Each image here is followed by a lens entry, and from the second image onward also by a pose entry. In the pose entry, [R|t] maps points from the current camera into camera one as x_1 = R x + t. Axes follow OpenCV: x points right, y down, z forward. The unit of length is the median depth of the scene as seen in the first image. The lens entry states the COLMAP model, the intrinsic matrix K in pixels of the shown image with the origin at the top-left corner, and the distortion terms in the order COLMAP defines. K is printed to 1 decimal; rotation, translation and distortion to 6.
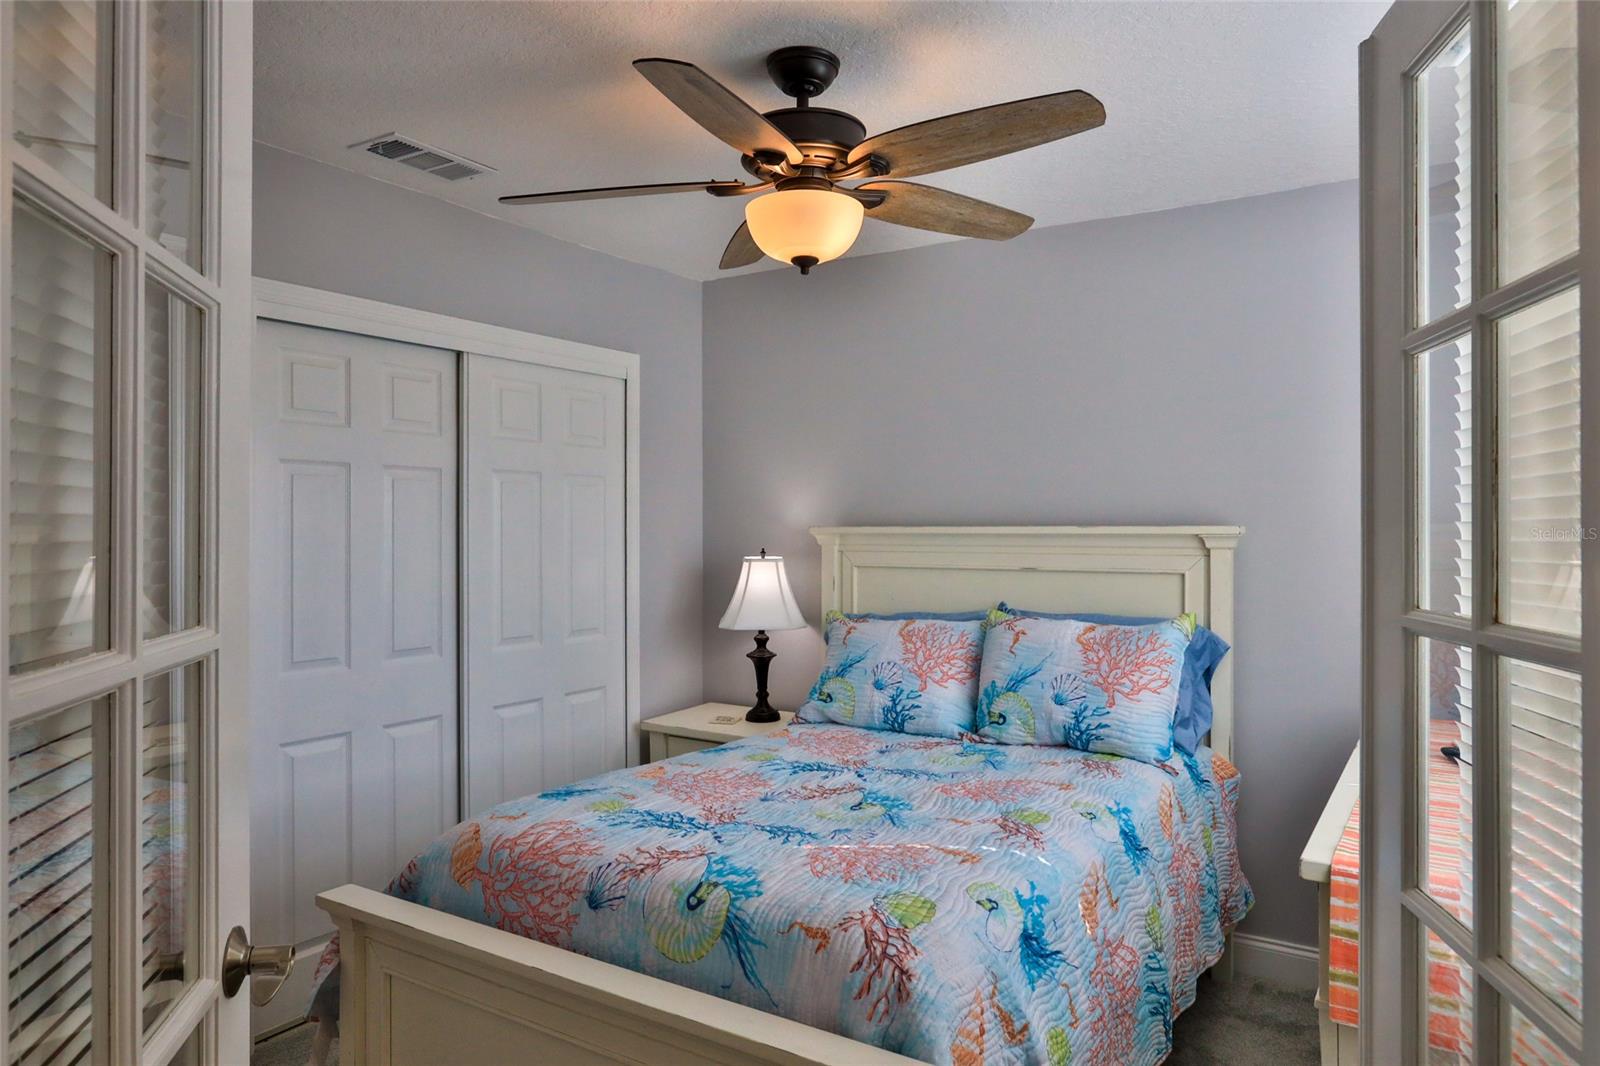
lens RADIAL K [[1075.4, 0, 802.8], [0, 1075.4, 529.5], [0, 0, 1]] dist [0.004711, 0.000500]
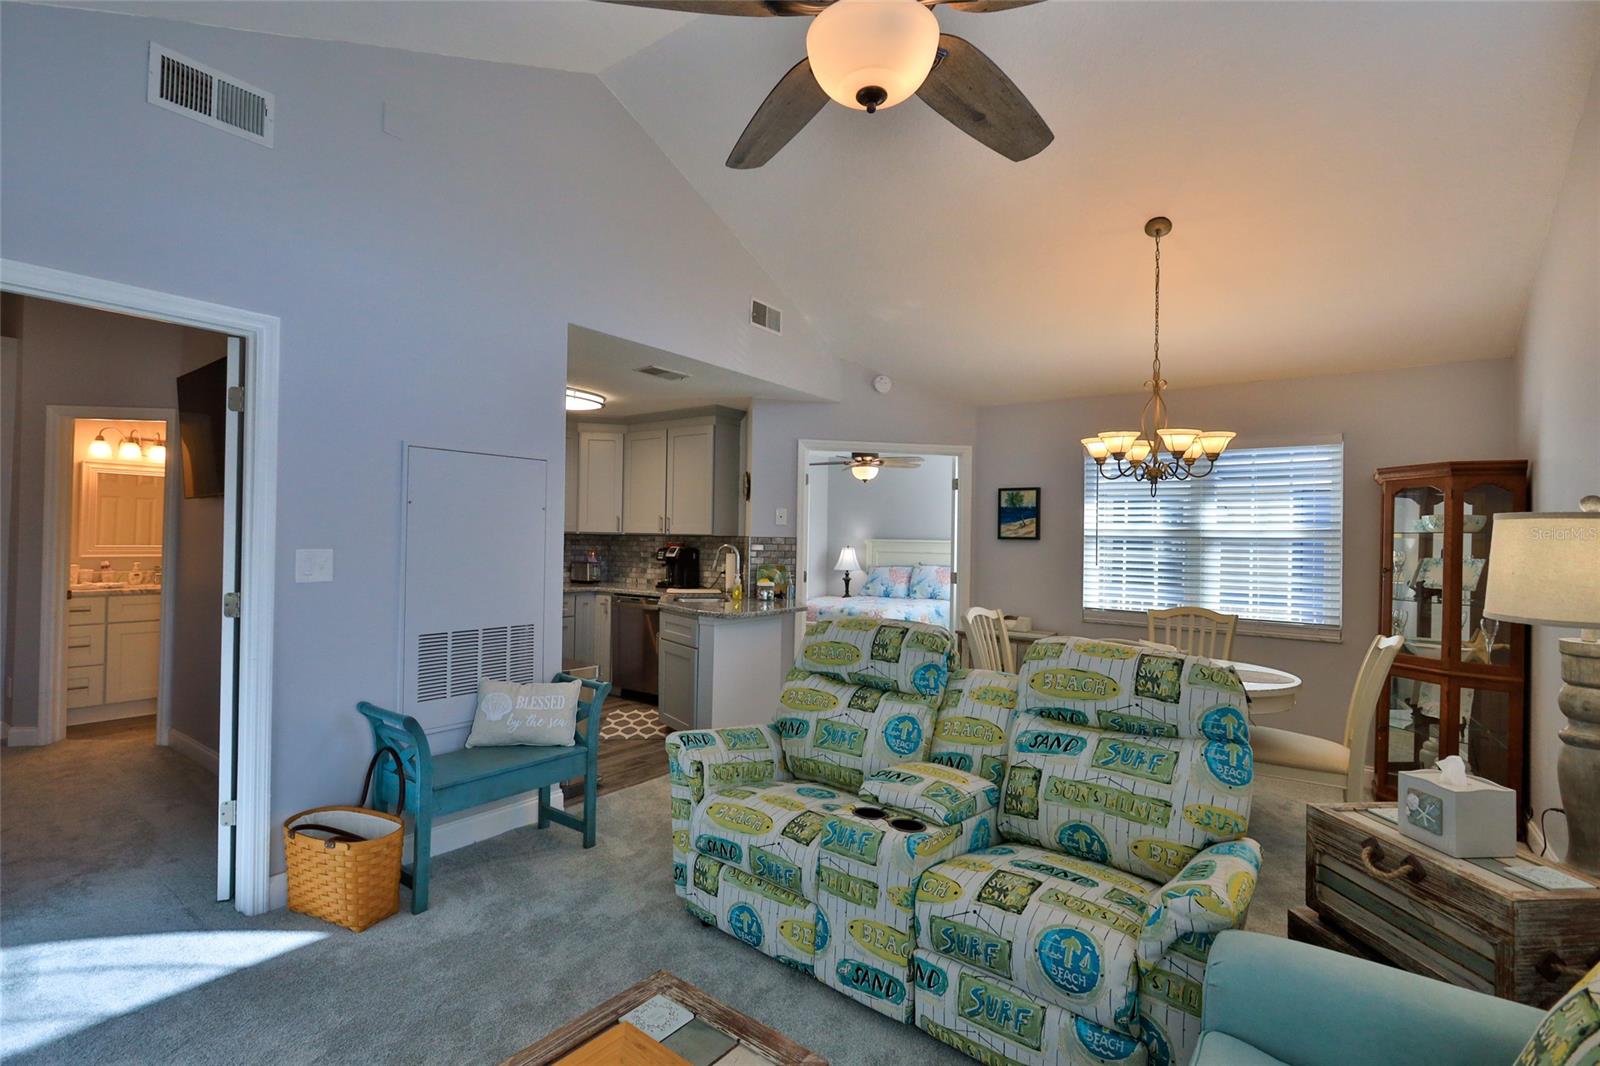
lens RADIAL K [[745.9, 0, 805.0], [0, 745.9, 532.4], [0, 0, 1]] dist [-0.000353, -0.000544]
pose [[0.997902, 0.019114, -0.061856, -0.030133], [-0.019551, 0.999788, -0.006462, -0.003501], [0.061719, 0.007658, 0.998064, -1.273670]]
